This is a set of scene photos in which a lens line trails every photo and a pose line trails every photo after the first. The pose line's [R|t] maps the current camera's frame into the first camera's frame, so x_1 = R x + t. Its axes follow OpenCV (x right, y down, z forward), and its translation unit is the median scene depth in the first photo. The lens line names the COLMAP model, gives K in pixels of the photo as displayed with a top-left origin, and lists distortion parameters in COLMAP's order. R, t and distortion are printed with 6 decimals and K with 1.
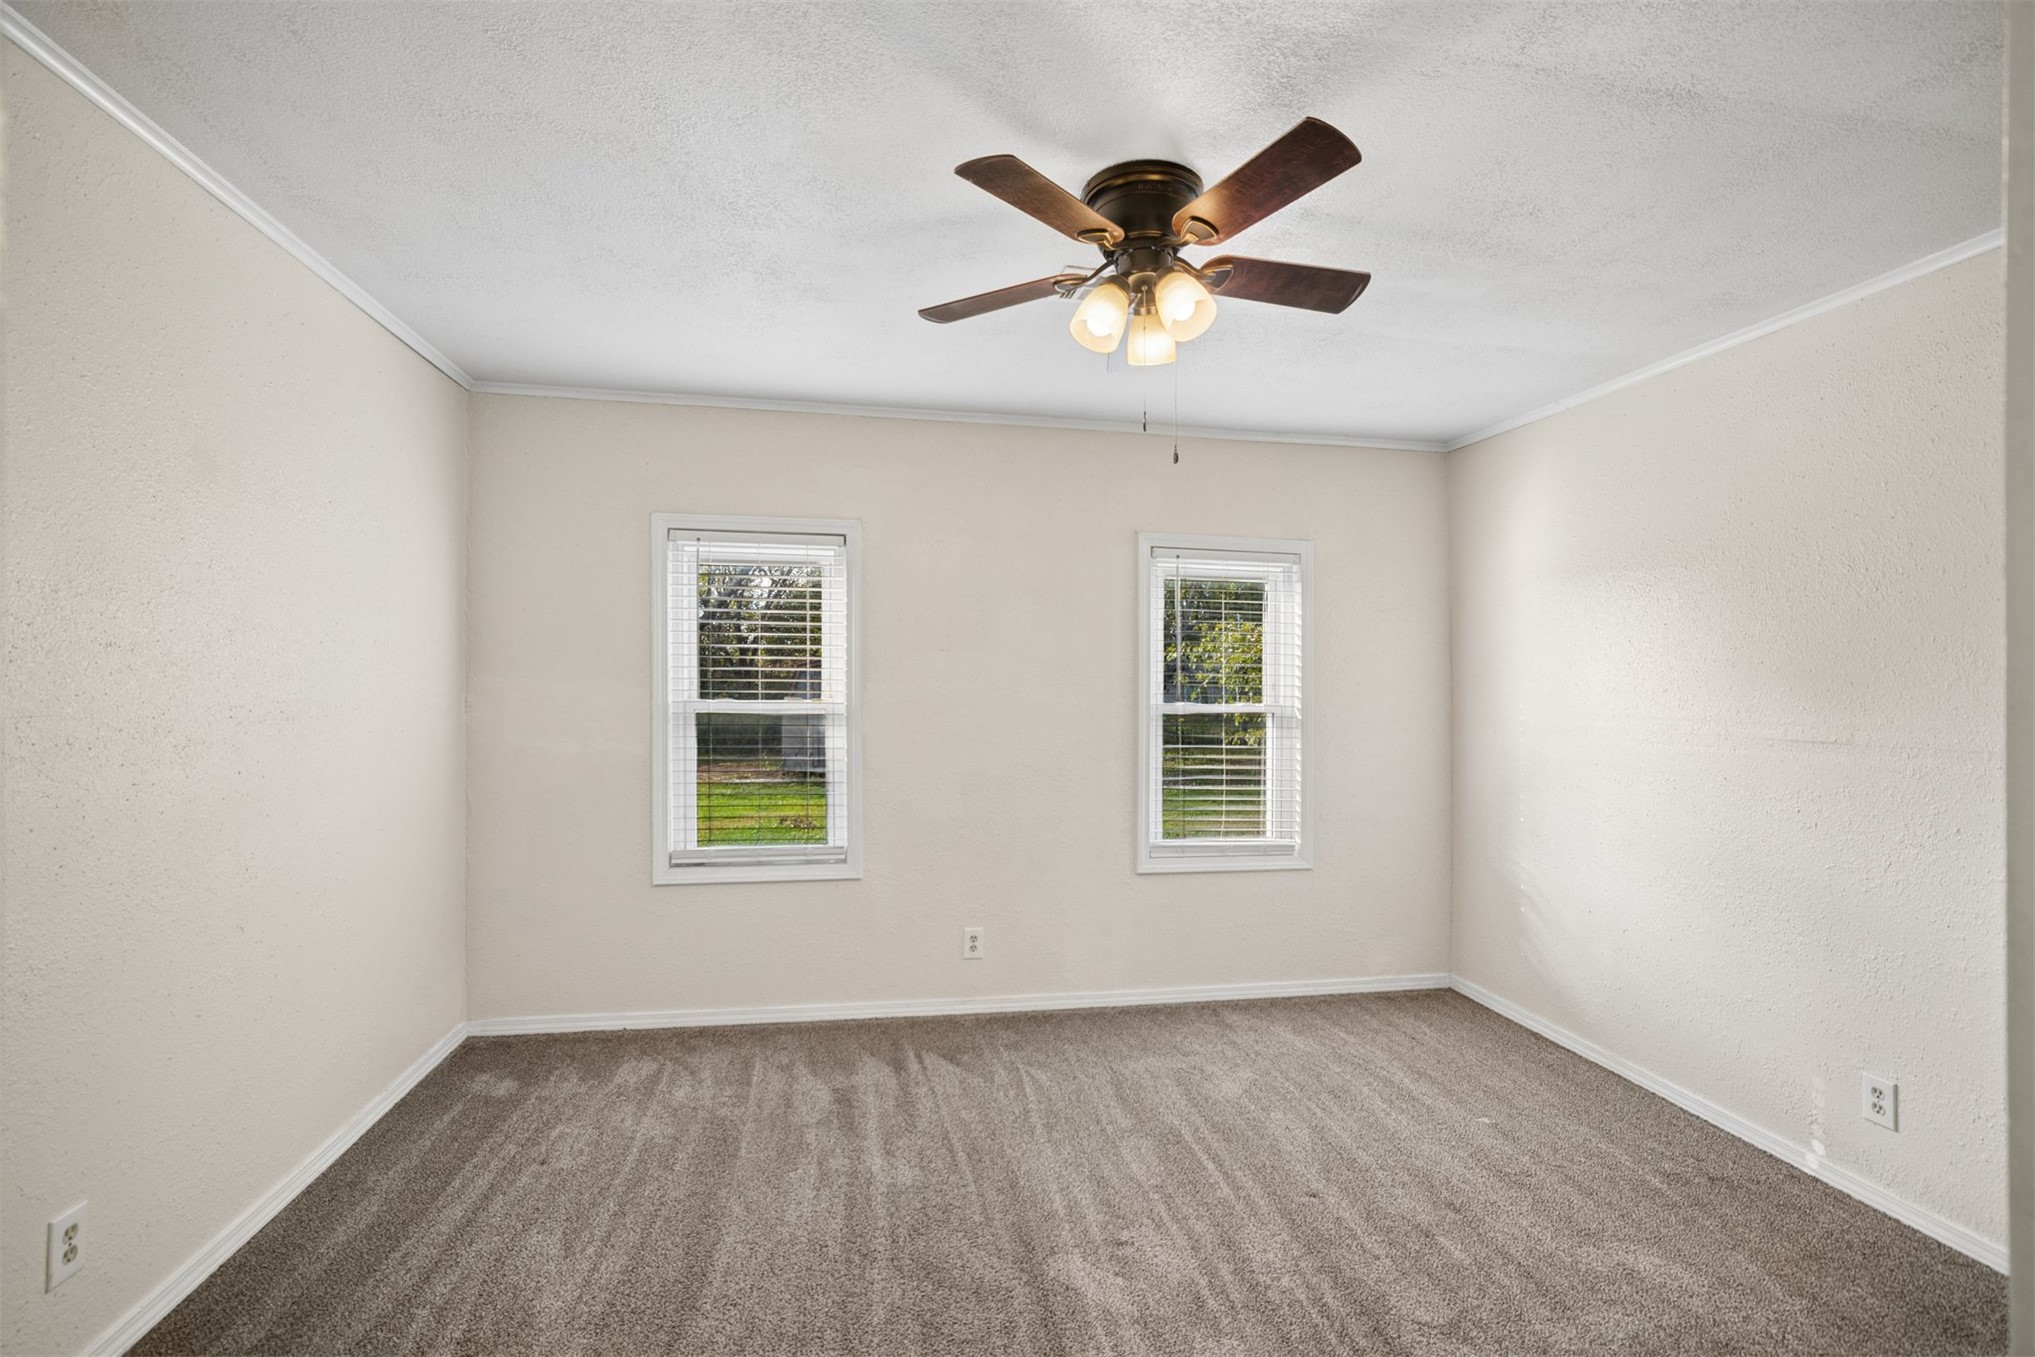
lens RADIAL K [[954.6, 0, 1018.1], [0, 954.6, 681.7], [0, 0, 1]] dist [-0.014671, 0.010119]
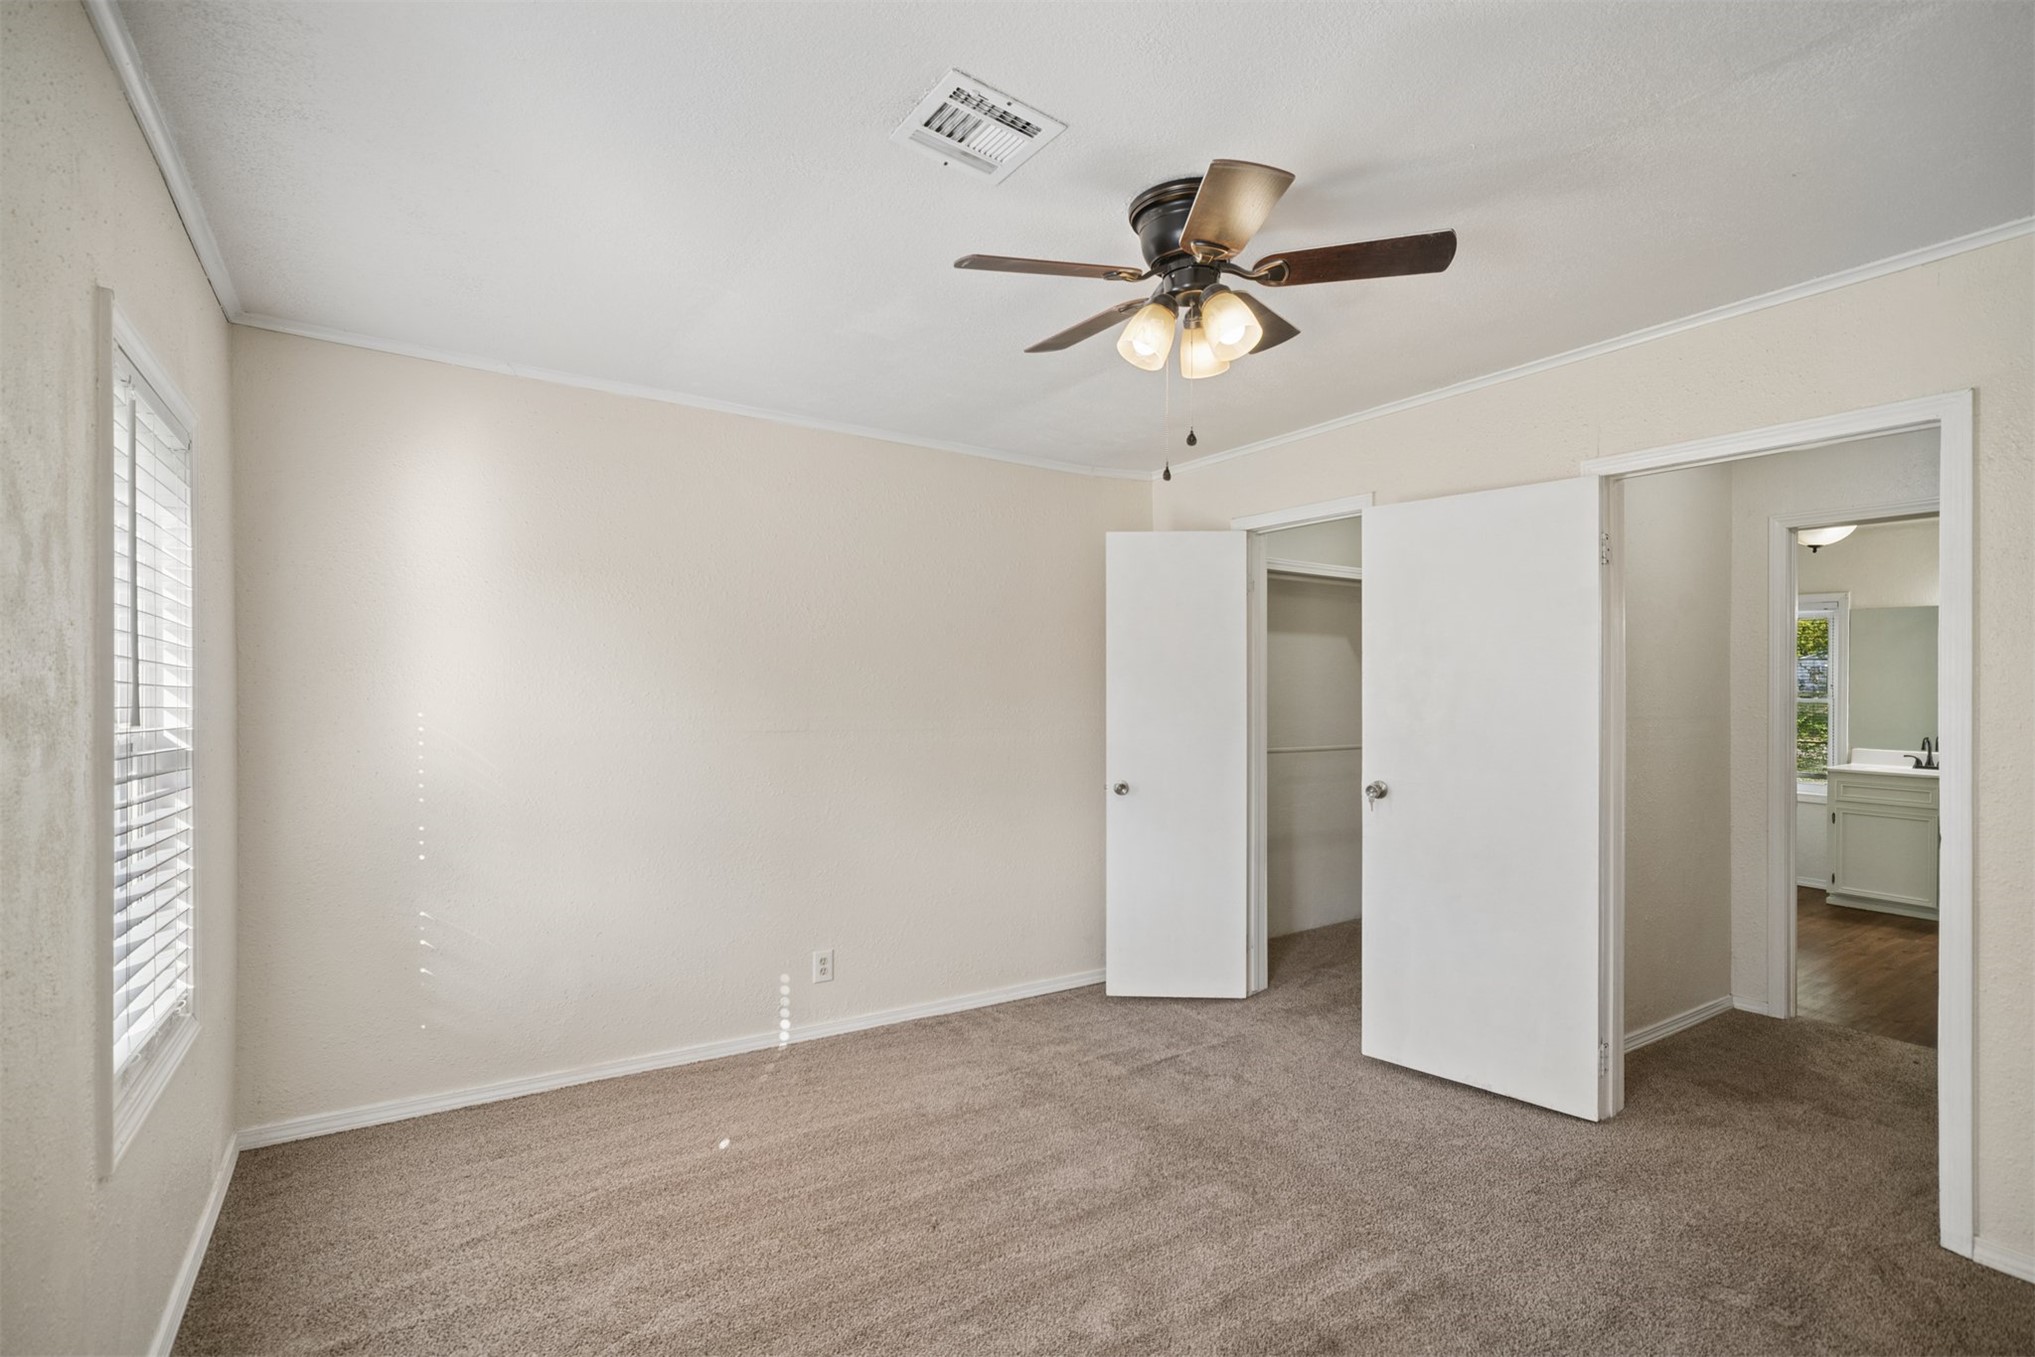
lens RADIAL K [[954.6, 0, 1018.1], [0, 954.6, 689.8], [0, 0, 1]] dist [-0.014671, 0.010119]
pose [[-0.390667, -0.002247, 0.920529, -0.569597], [-0.009947, 0.999949, -0.001780, 0.002575], [-0.920478, -0.009852, -0.390670, 1.239088]]
